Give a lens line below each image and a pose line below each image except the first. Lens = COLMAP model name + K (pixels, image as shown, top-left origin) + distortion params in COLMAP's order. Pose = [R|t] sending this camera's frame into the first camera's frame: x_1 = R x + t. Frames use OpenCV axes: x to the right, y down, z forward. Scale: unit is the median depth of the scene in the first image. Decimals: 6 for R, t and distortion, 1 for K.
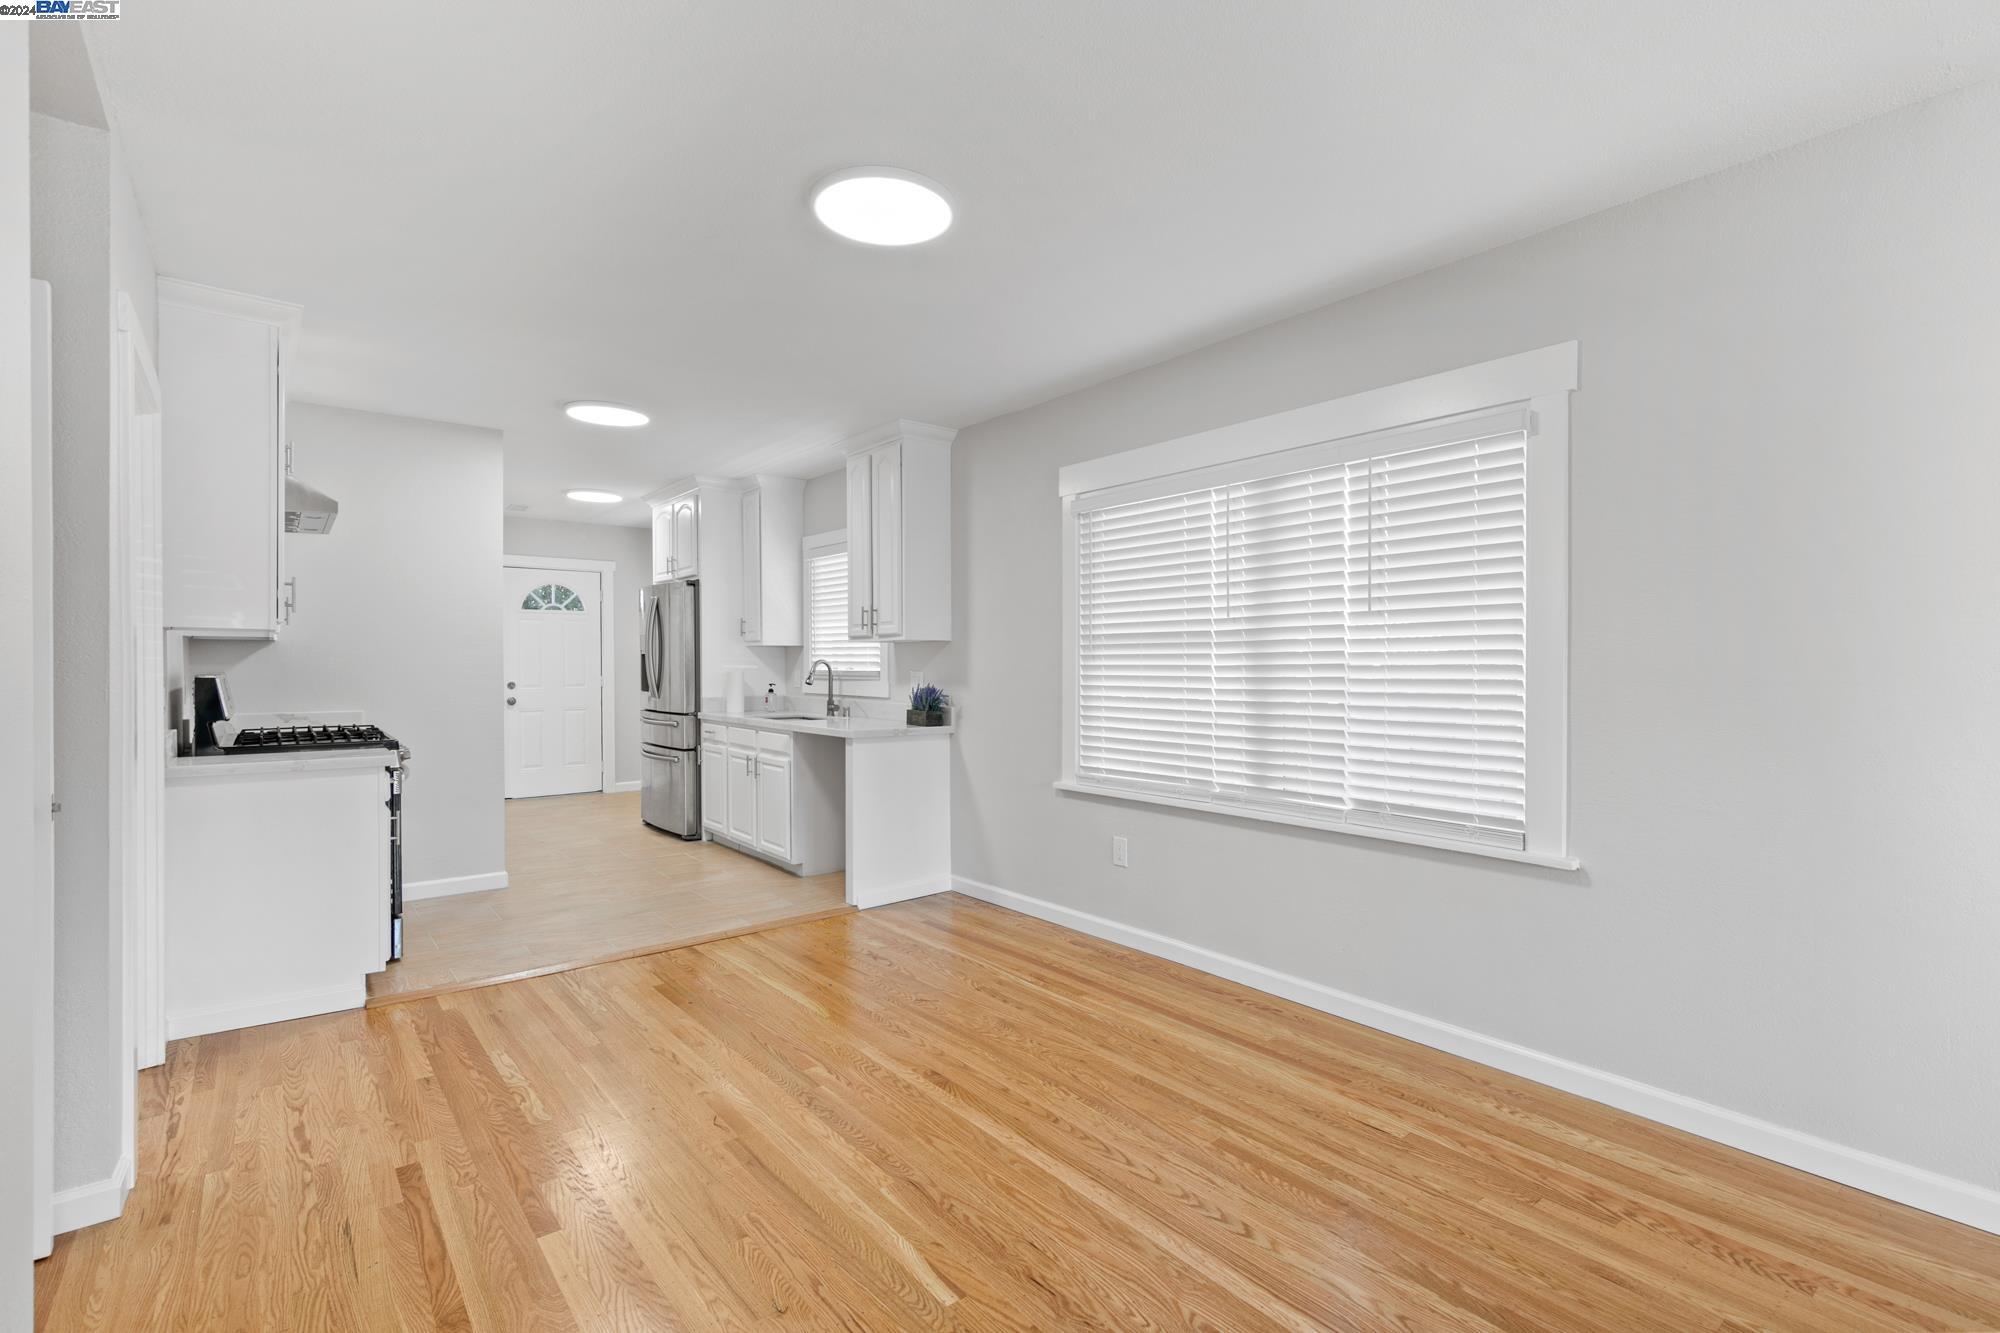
lens RADIAL K [[910.3, 0, 999.1], [0, 910.3, 677.3], [0, 0, 1]] dist [0.008857, -0.002380]
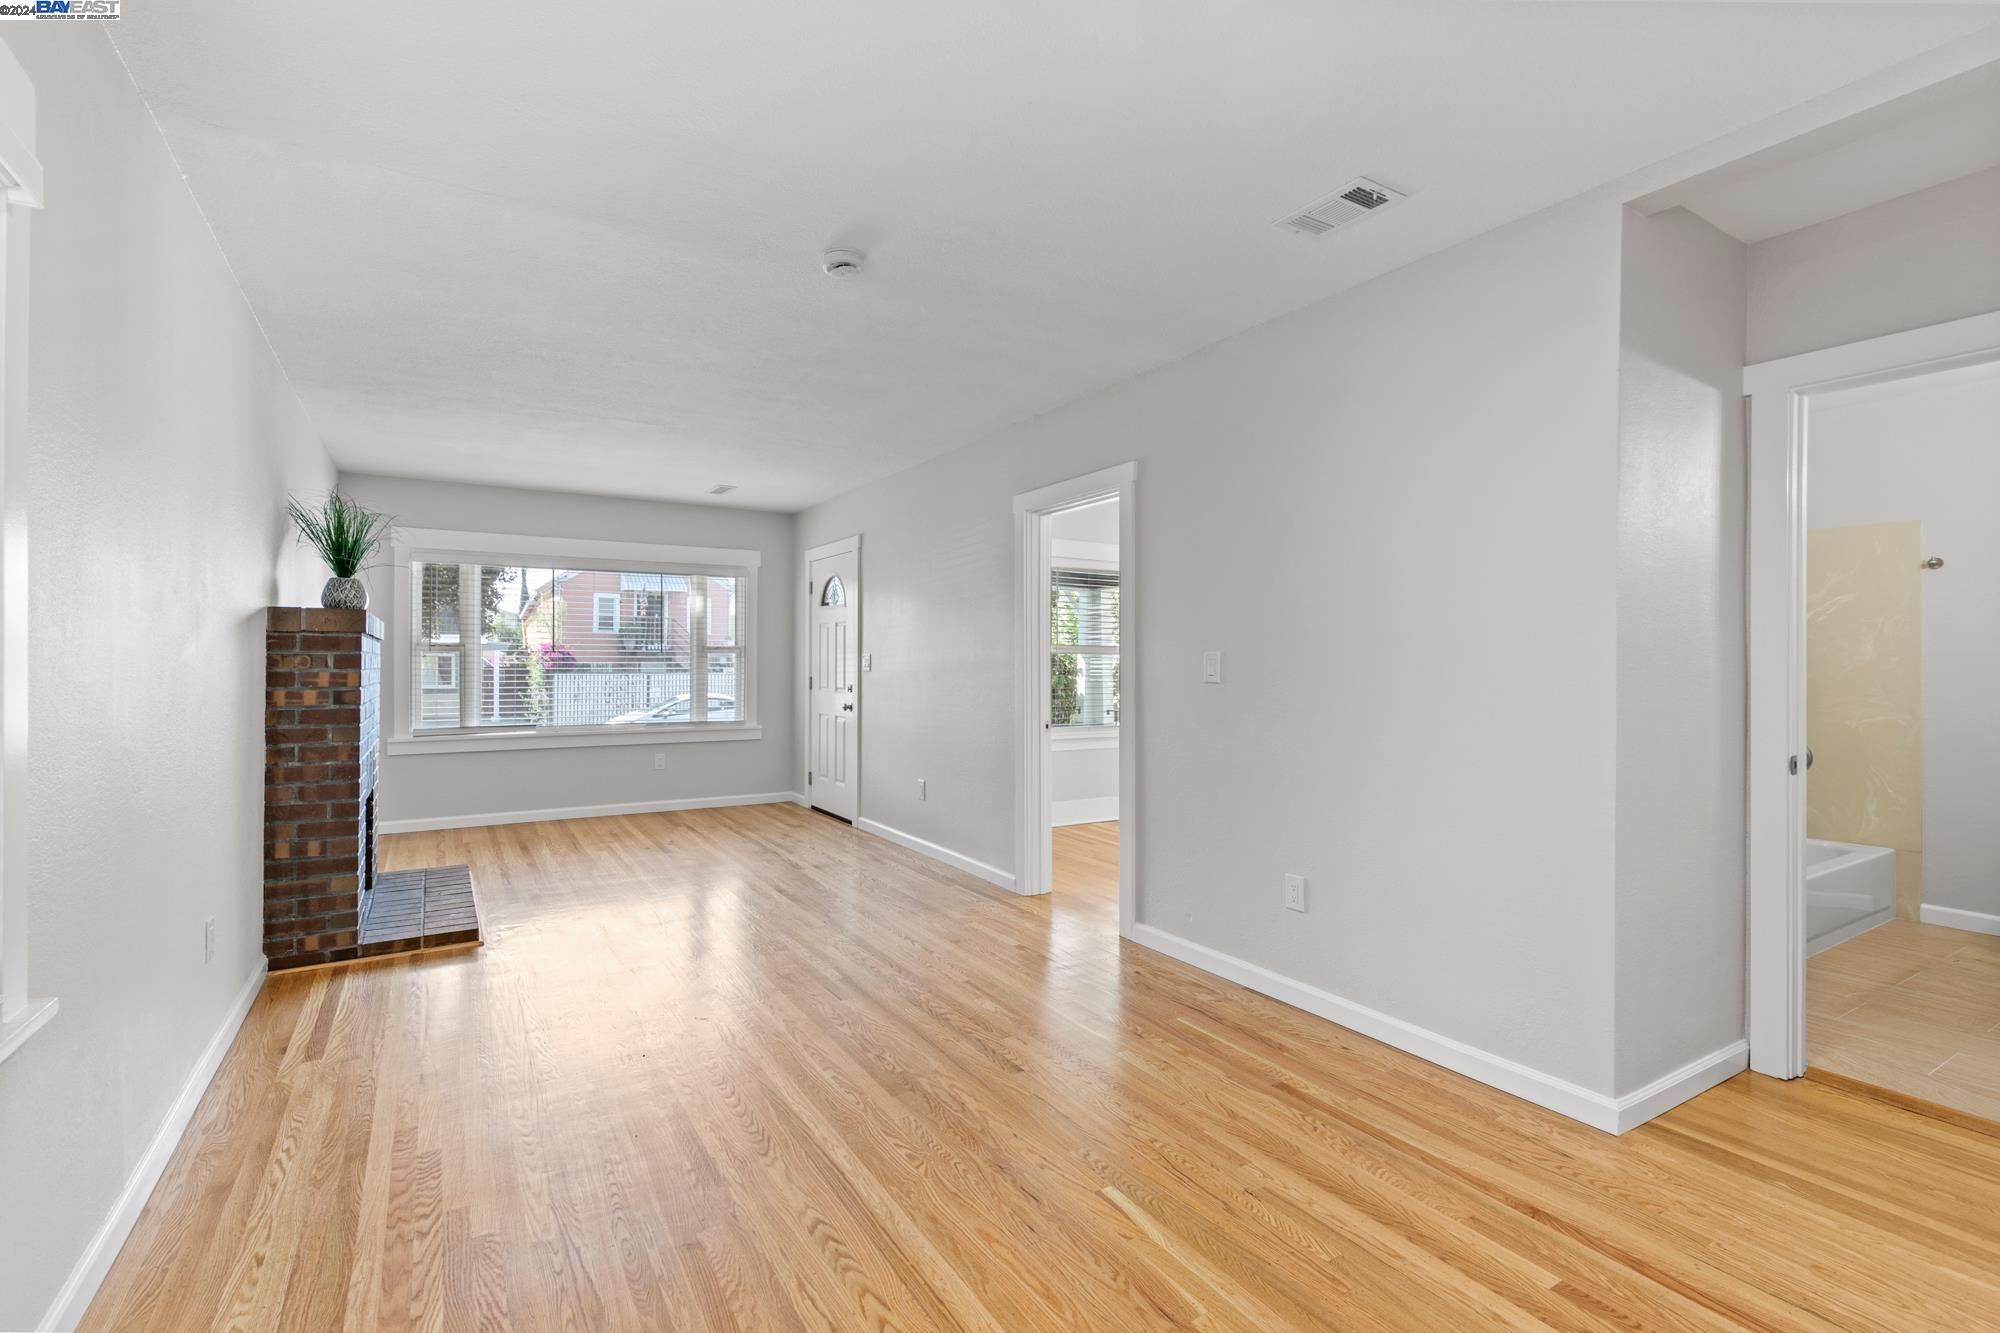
lens RADIAL K [[910.3, 0, 1008.3], [0, 910.3, 645.1], [0, 0, 1]] dist [0.008857, -0.002380]
pose [[-0.993169, 0.002188, 0.116665, -0.027045], [0.001152, 0.999959, -0.008952, -0.010318], [-0.116680, -0.008756, -0.993131, 0.941492]]
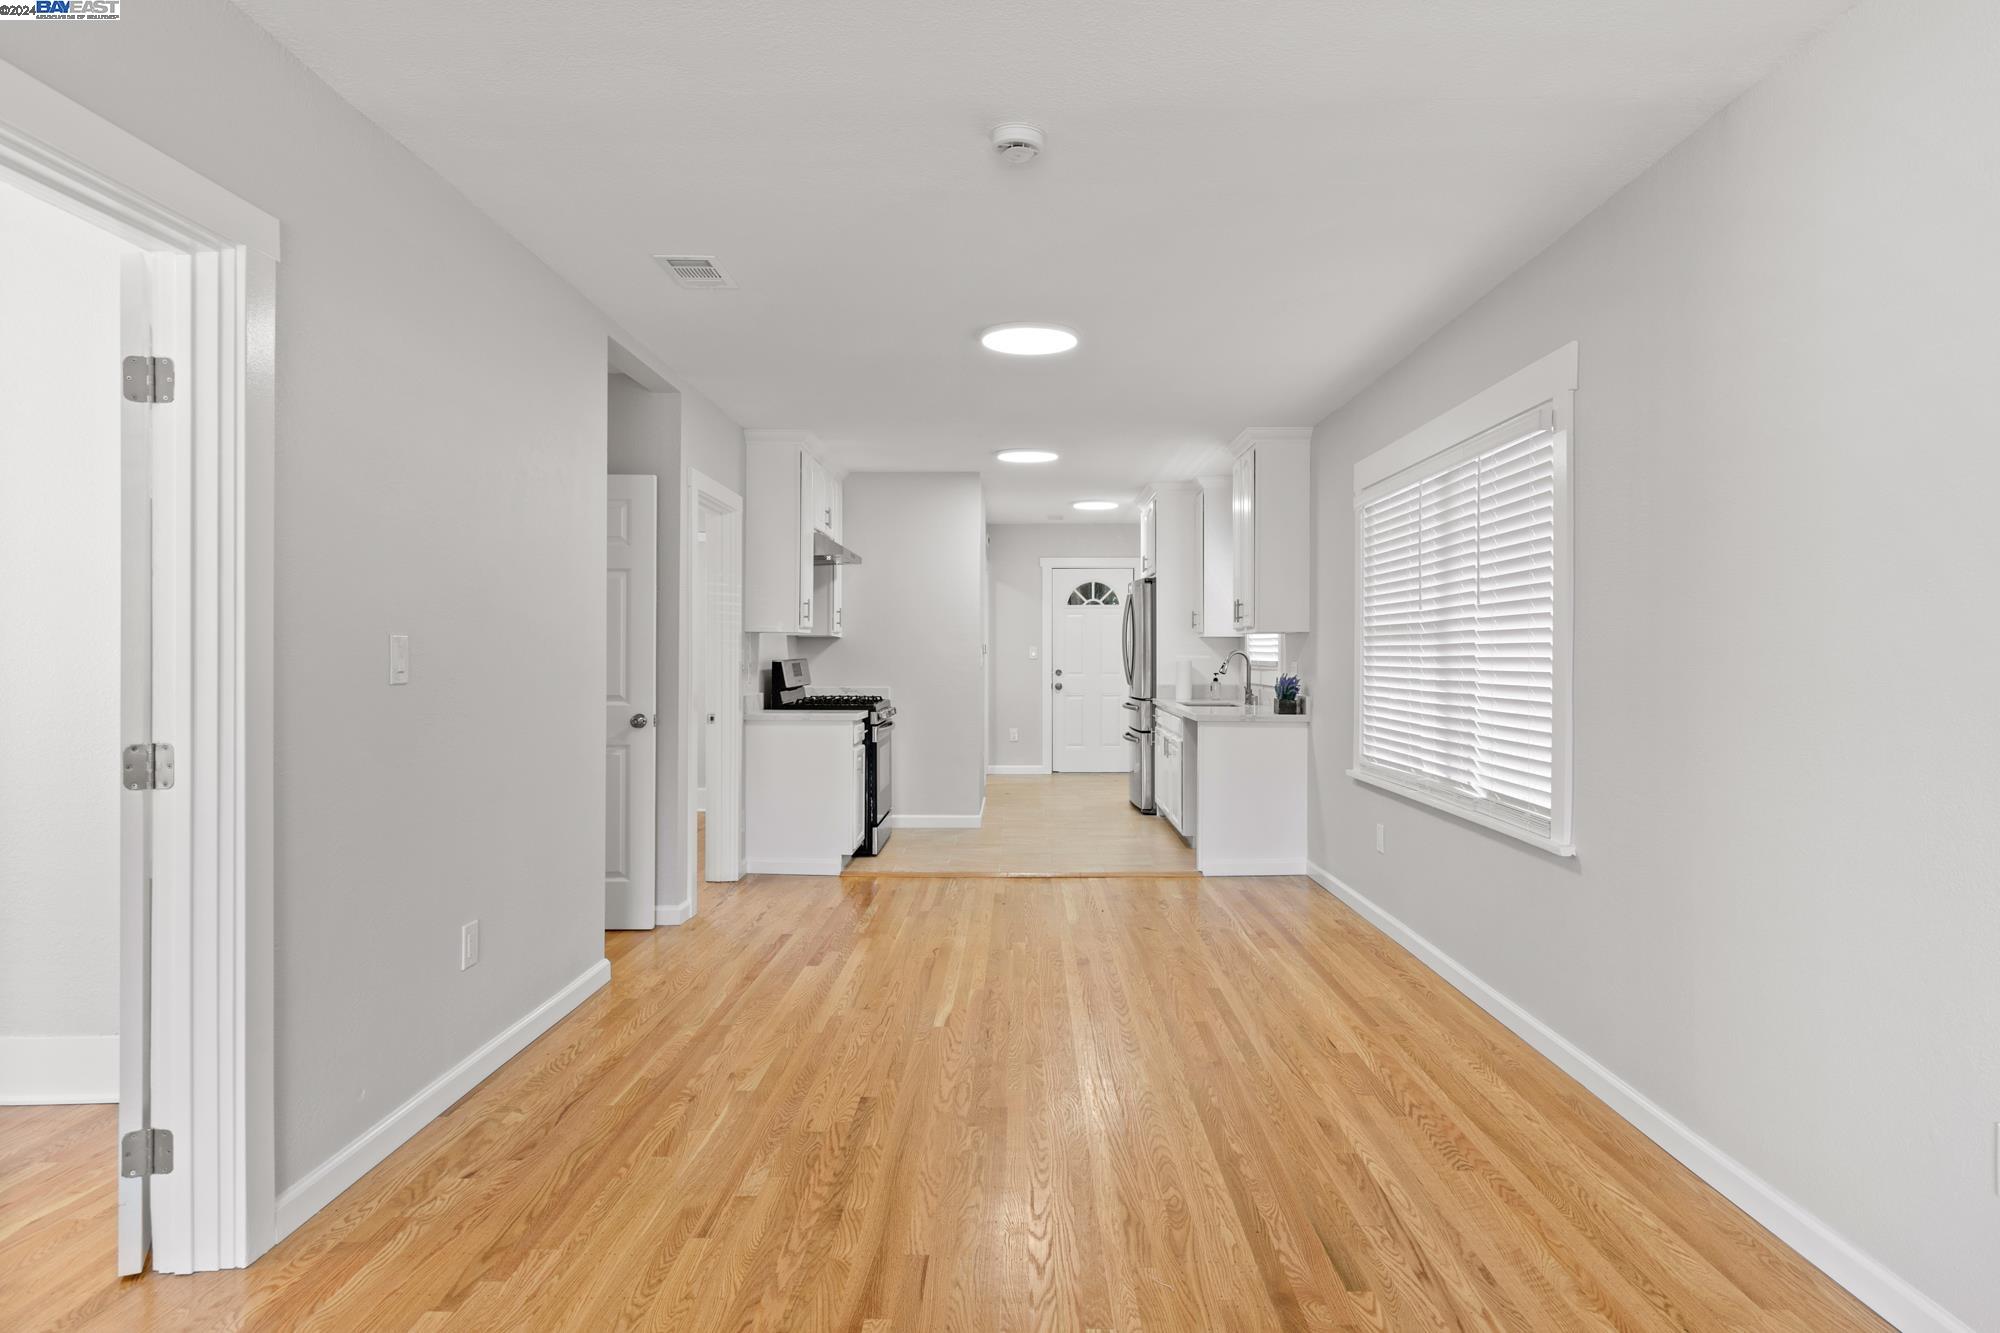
lens RADIAL K [[1133.9, 0, 1003.1], [0, 1133.9, 666.8], [0, 0, 1]] dist [-0.006142, -0.000775]
pose [[0.769469, 0.009764, -0.638610, 0.592648], [-0.011747, 0.999930, 0.001134, 0.001979], [0.638577, 0.006629, 0.769530, -0.241188]]
